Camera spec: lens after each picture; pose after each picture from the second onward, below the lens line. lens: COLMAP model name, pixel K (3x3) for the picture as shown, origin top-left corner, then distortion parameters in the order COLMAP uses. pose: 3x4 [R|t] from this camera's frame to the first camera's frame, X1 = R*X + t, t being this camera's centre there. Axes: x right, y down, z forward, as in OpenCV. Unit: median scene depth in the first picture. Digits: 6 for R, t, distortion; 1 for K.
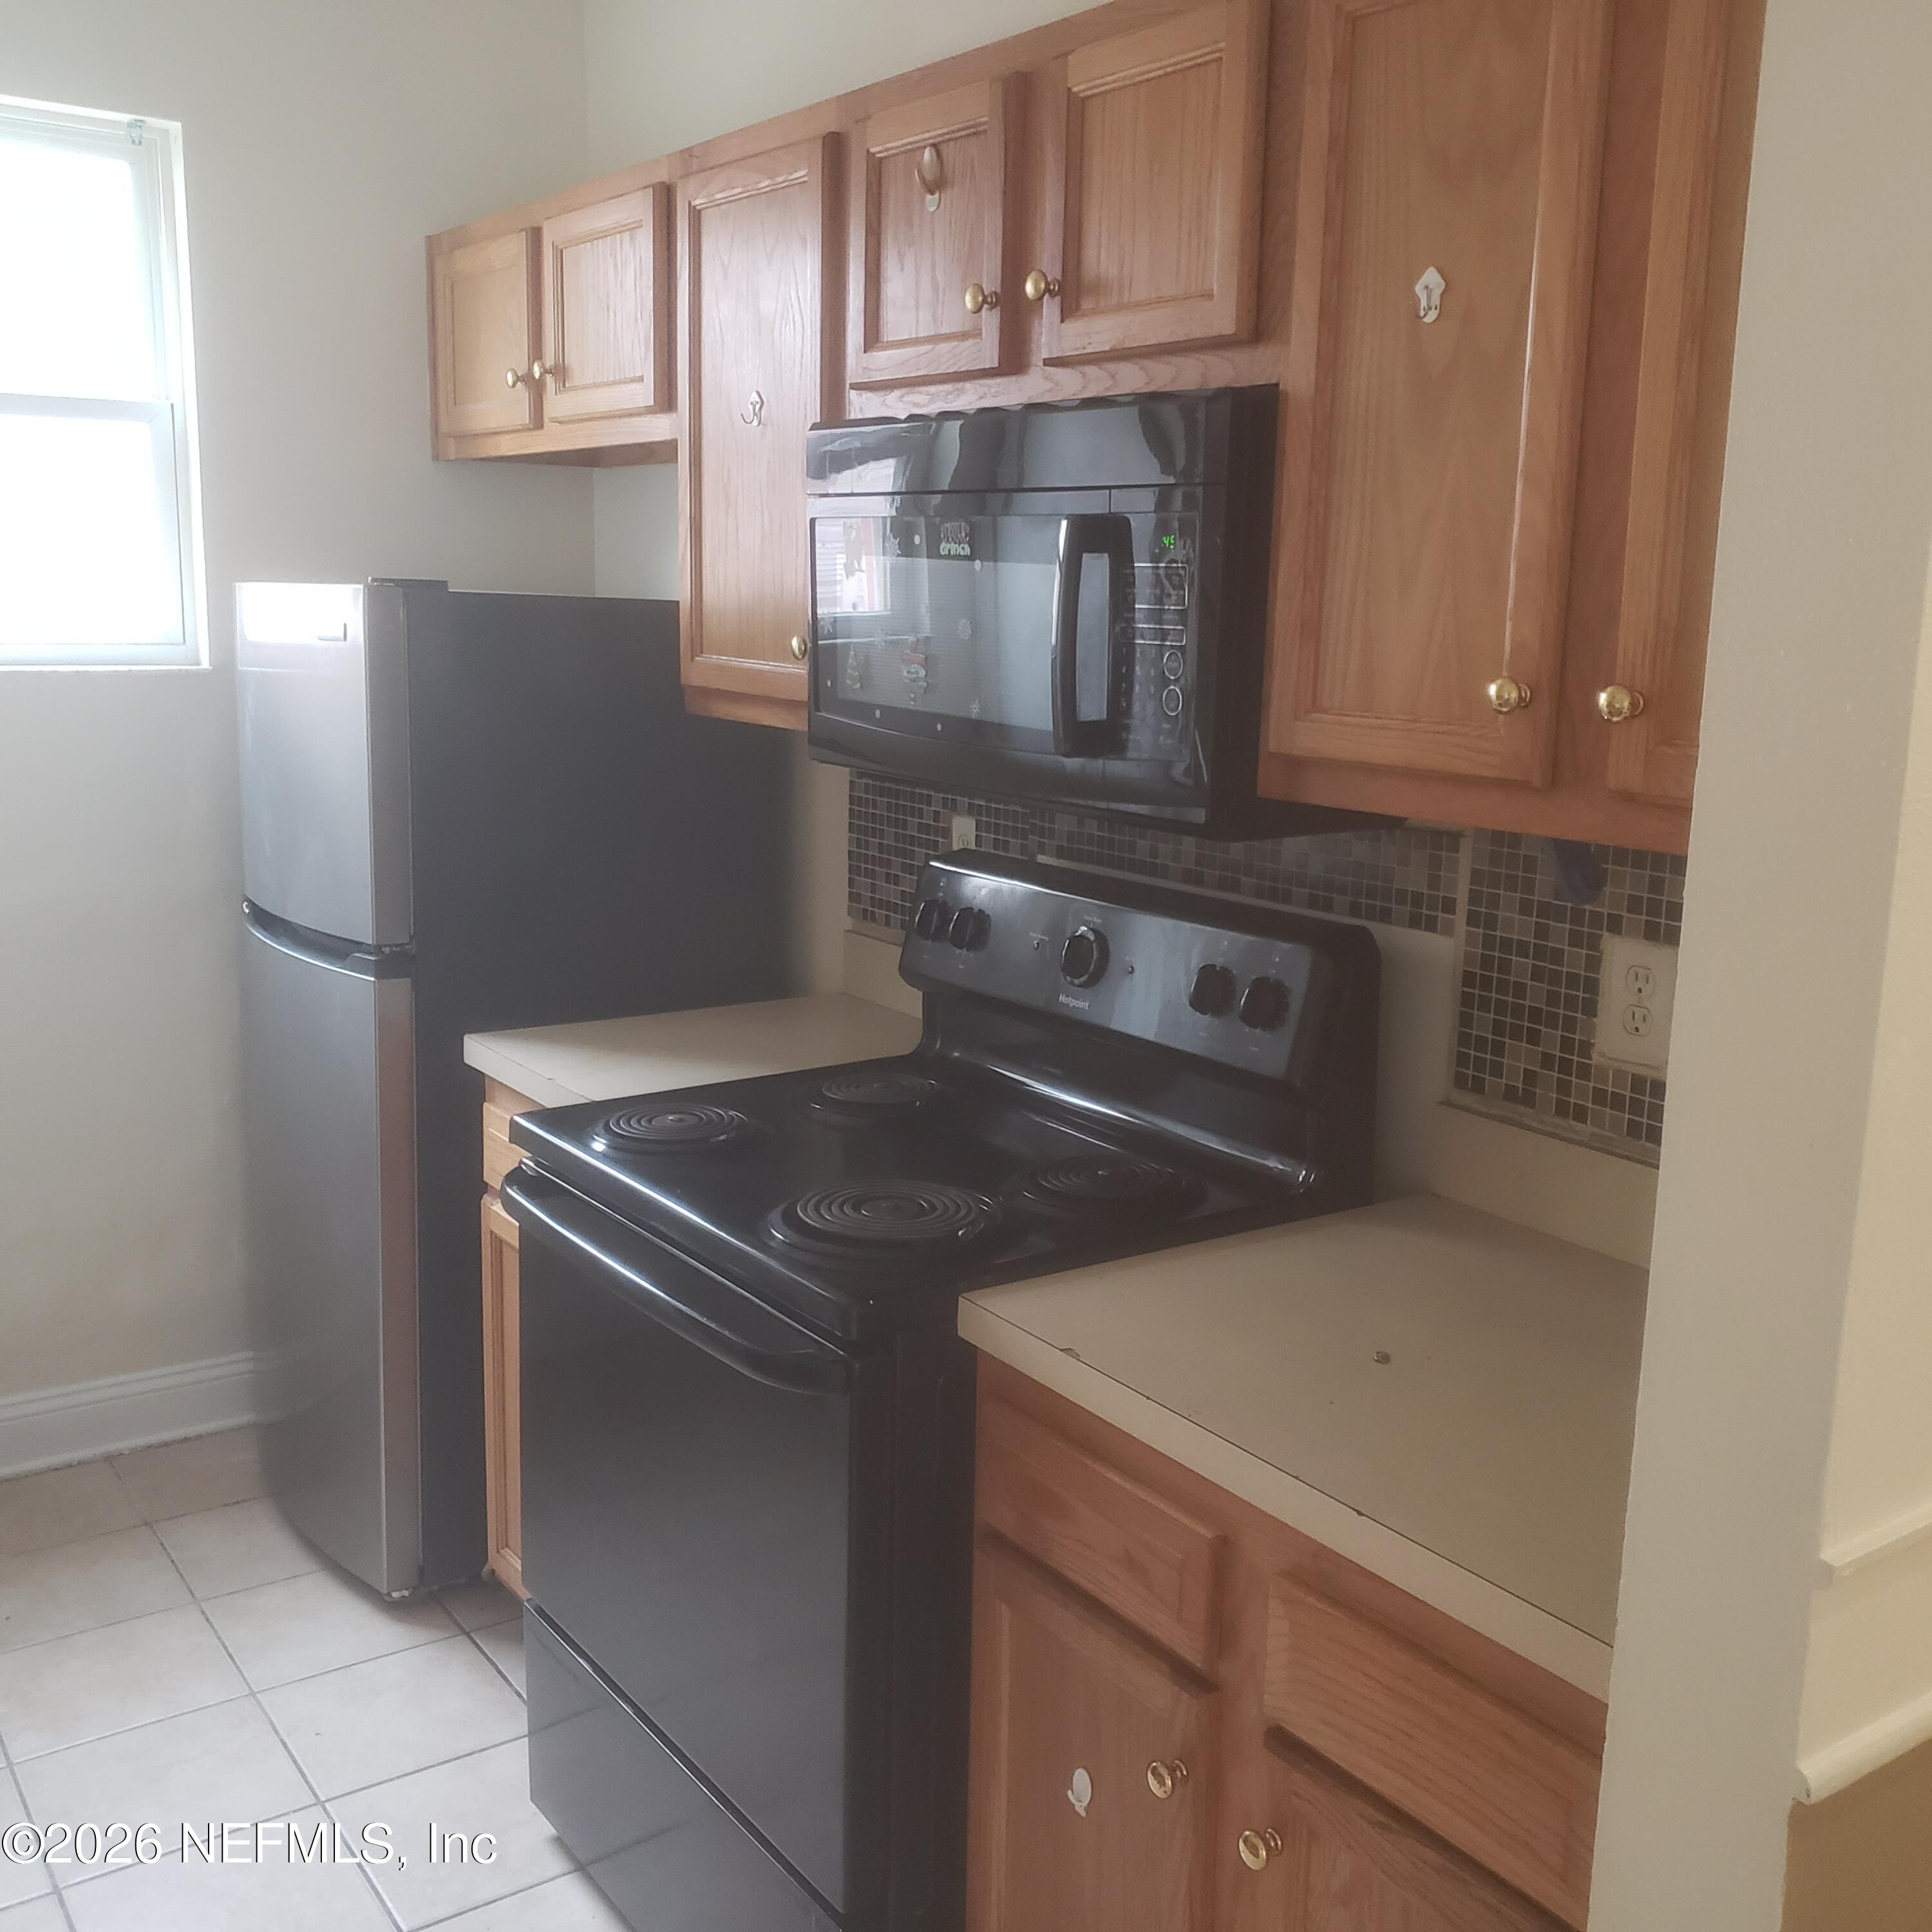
lens RADIAL K [[2013.4, 0, 967.6], [0, 2013.4, 986.8], [0, 0, 1]] dist [0.084507, -0.146034]
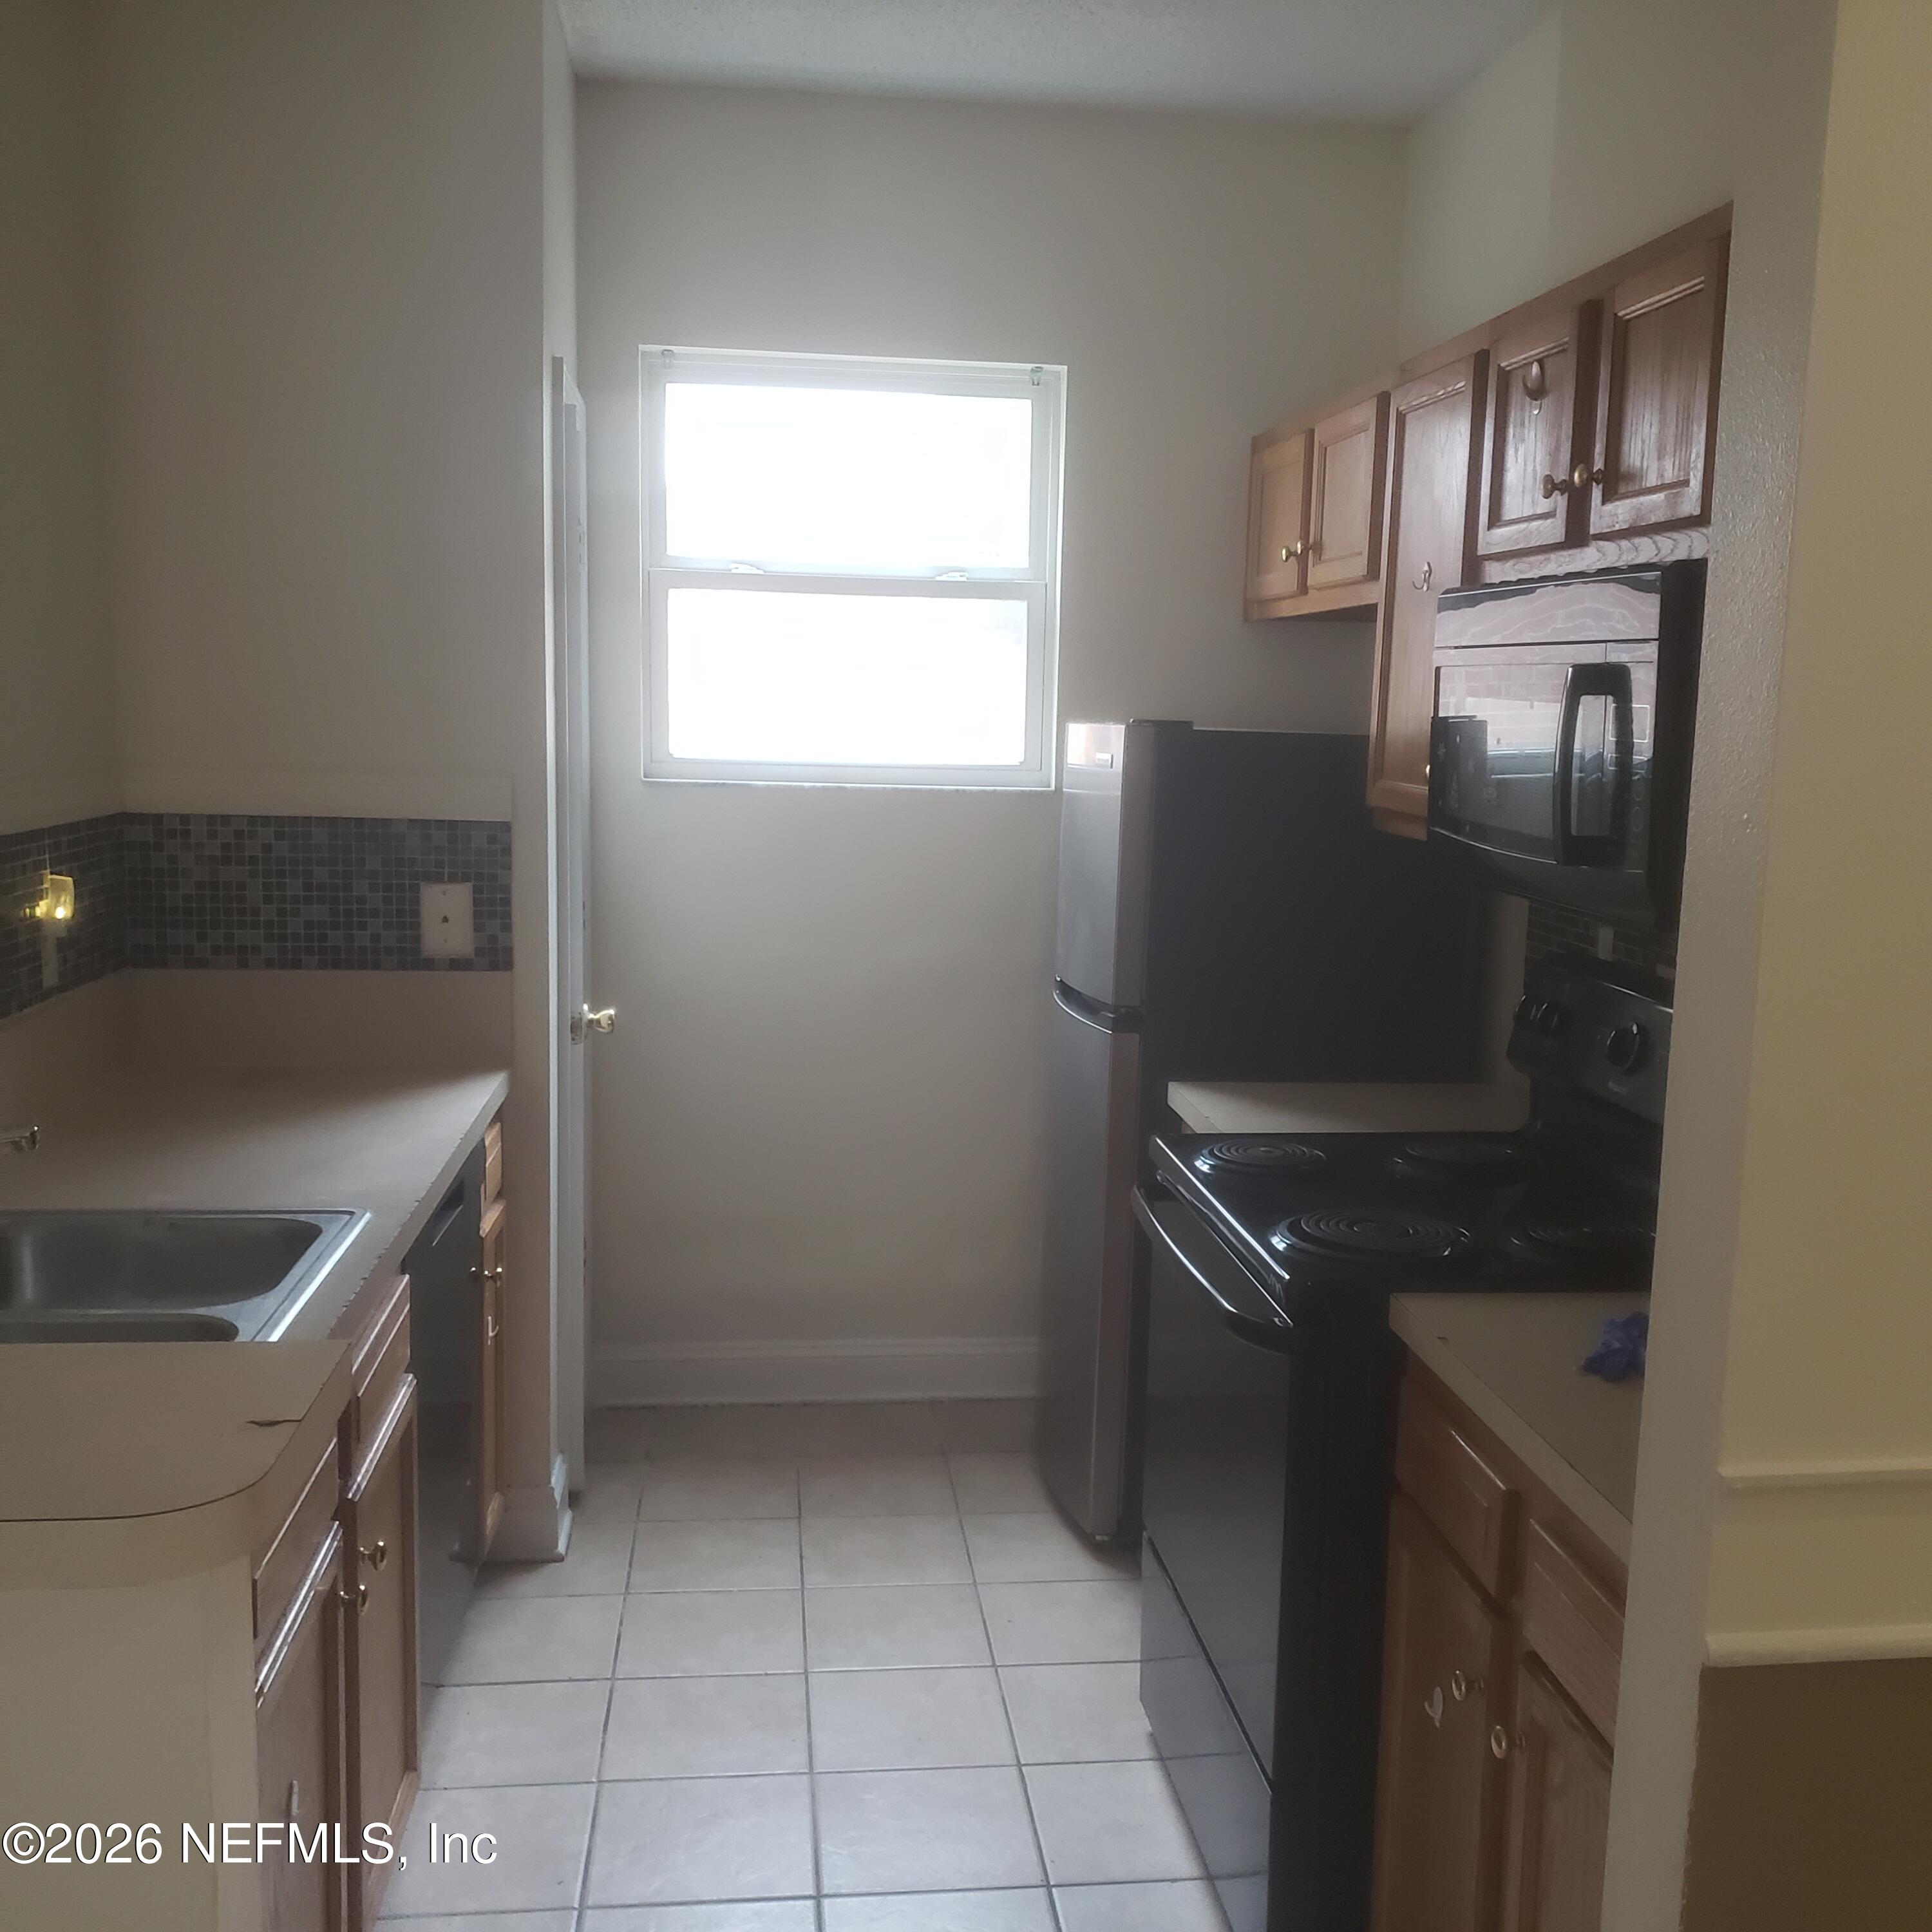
lens RADIAL K [[2064.5, 0, 961.3], [0, 2064.5, 1018.0], [0, 0, 1]] dist [0.226834, -0.632186]
pose [[0.870057, 0.075038, -0.487207, 0.263051], [-0.101683, 0.994411, -0.028430, 0.034130], [0.482351, 0.074276, 0.872824, -0.179769]]
